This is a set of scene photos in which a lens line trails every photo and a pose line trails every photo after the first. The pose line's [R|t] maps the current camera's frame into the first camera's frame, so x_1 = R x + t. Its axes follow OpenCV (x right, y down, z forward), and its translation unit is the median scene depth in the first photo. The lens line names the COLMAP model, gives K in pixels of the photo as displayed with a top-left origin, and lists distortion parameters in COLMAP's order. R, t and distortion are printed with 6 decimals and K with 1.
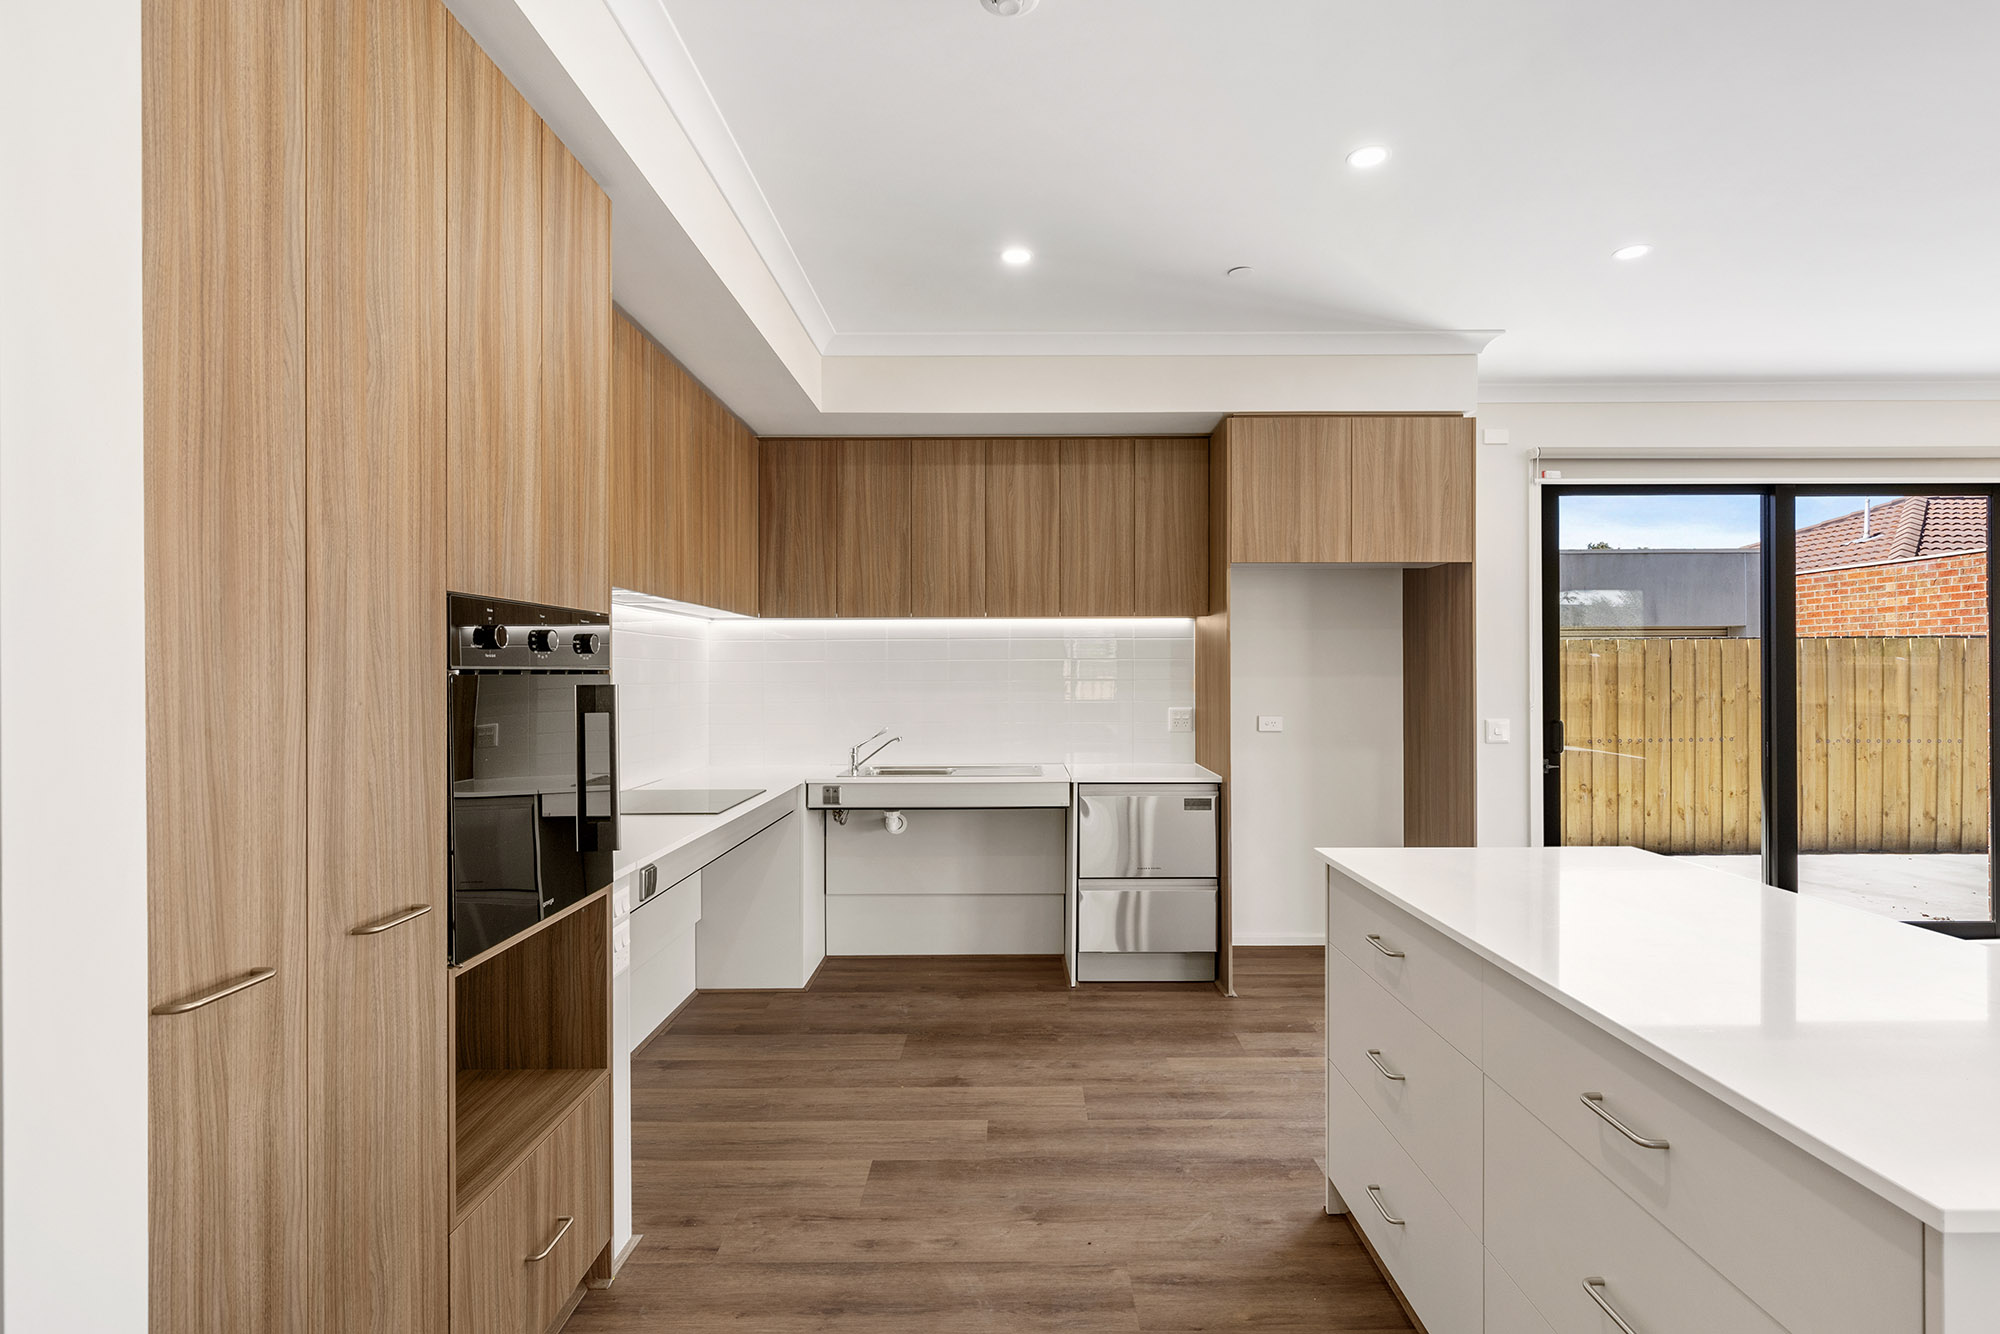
lens RADIAL K [[968.3, 0, 1000.0], [0, 968.3, 667.0], [0, 0, 1]] dist [0.024135, 0.000041]
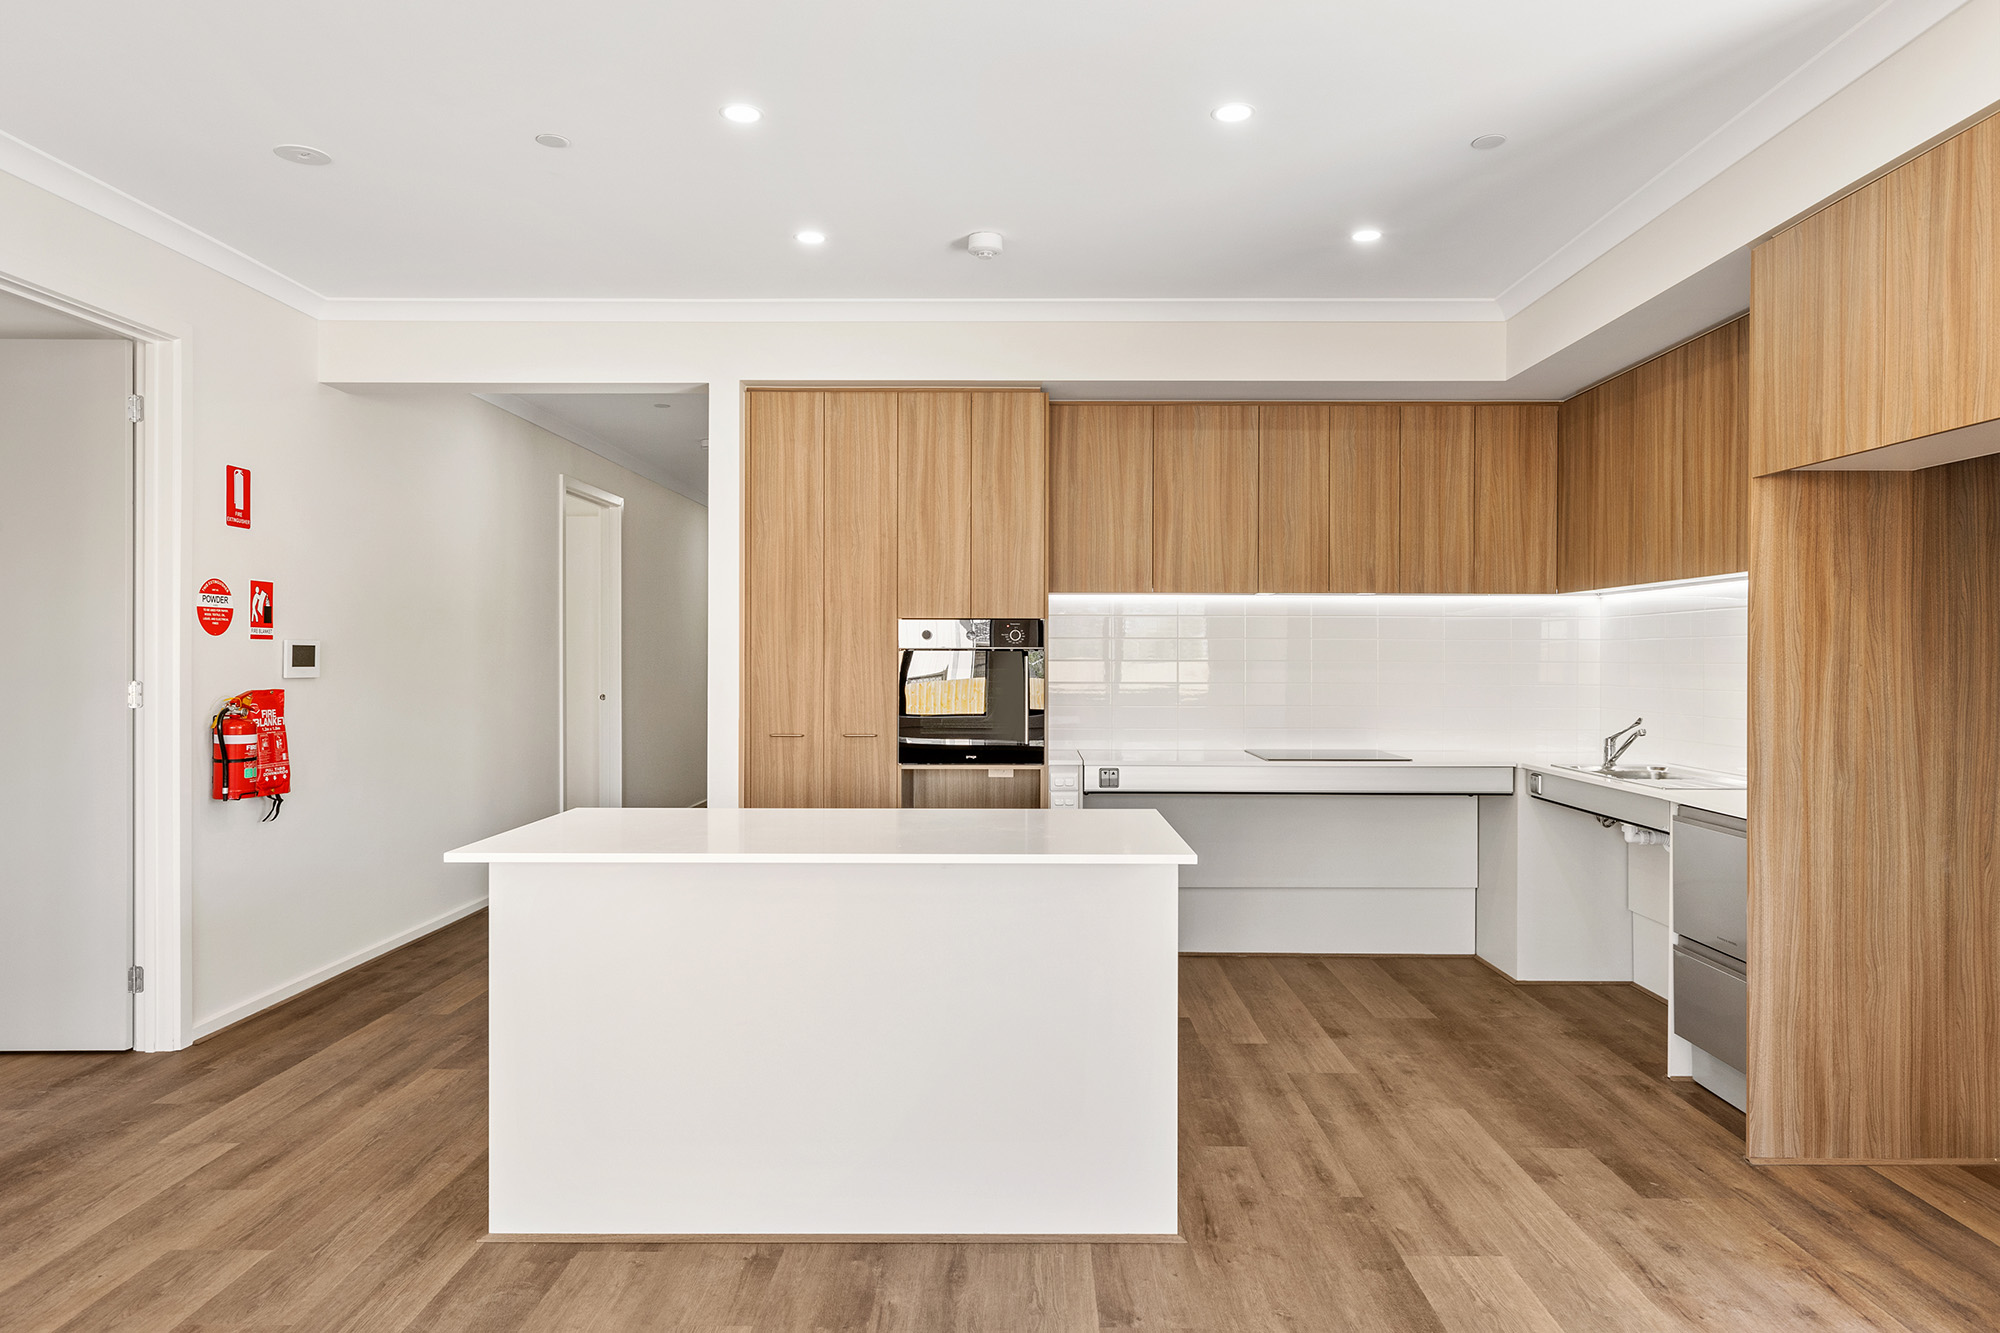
lens RADIAL K [[1266.3, 0, 1000.0], [0, 1266.3, 666.5], [0, 0, 1]] dist [-0.003125, -0.001538]
pose [[-0.033463, 0.011598, -0.999373, 1.363291], [0.002046, 0.999931, 0.011536, 0.005761], [0.999438, -0.001659, -0.033484, 0.680463]]
